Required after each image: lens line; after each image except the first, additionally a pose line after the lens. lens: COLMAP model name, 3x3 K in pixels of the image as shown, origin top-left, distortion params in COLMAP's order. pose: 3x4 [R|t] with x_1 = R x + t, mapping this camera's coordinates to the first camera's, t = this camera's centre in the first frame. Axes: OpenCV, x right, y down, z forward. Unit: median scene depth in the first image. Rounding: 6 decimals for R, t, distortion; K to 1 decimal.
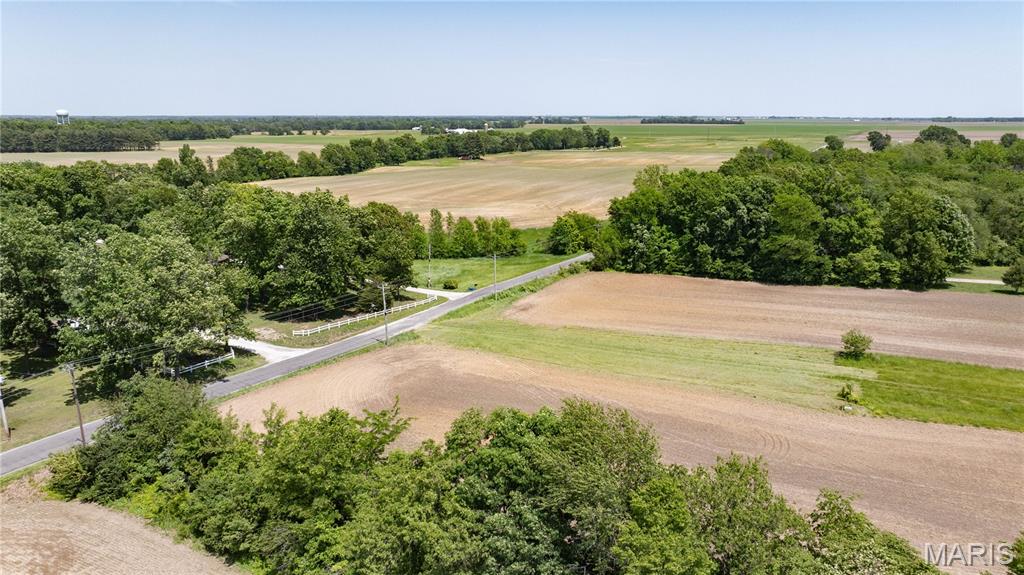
lens RADIAL K [[729.4, 0, 512.0], [0, 729.4, 287.5], [0, 0, 1]] dist [-0.005856, -0.001023]
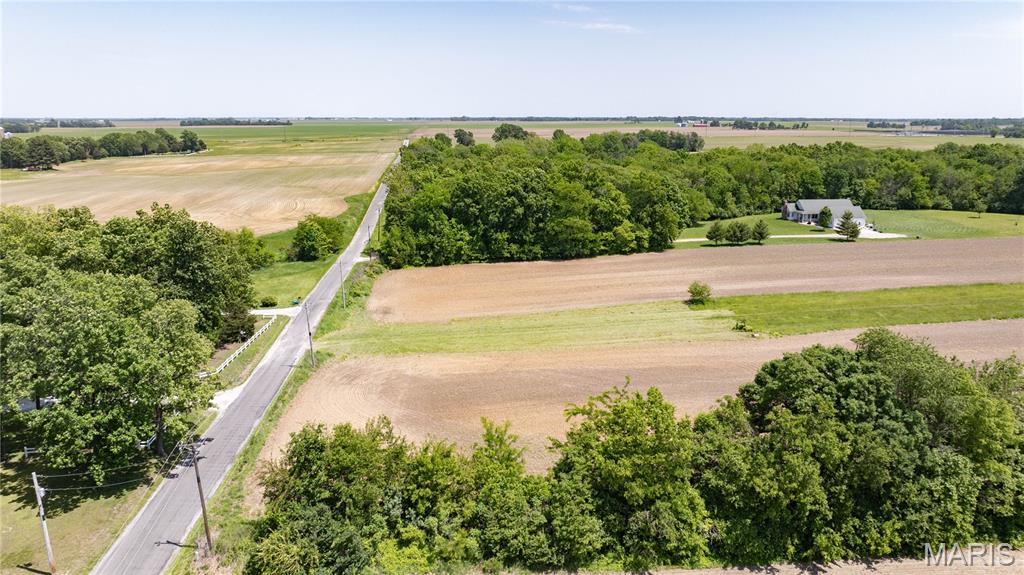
lens RADIAL K [[731.9, 0, 512.0], [0, 731.9, 287.5], [0, 0, 1]] dist [-0.021778, -0.000611]
pose [[0.819139, -0.132309, 0.558127, -0.341589], [0.133289, 0.990304, 0.039138, -0.016837], [-0.557894, 0.042333, 0.828832, 0.080455]]
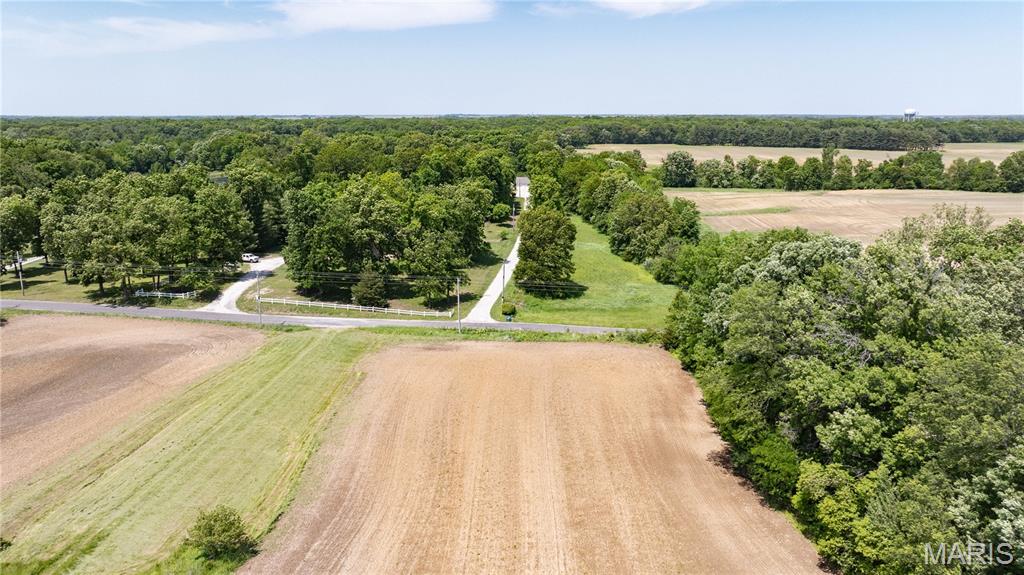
lens RADIAL K [[740.6, 0, 512.0], [0, 740.6, 287.5], [0, 0, 1]] dist [-0.021286, 0.011570]
pose [[0.413642, 0.206530, -0.886705, 0.669762], [-0.208035, 0.969605, 0.128793, -0.139472], [0.886353, 0.131191, 0.444034, 0.620467]]
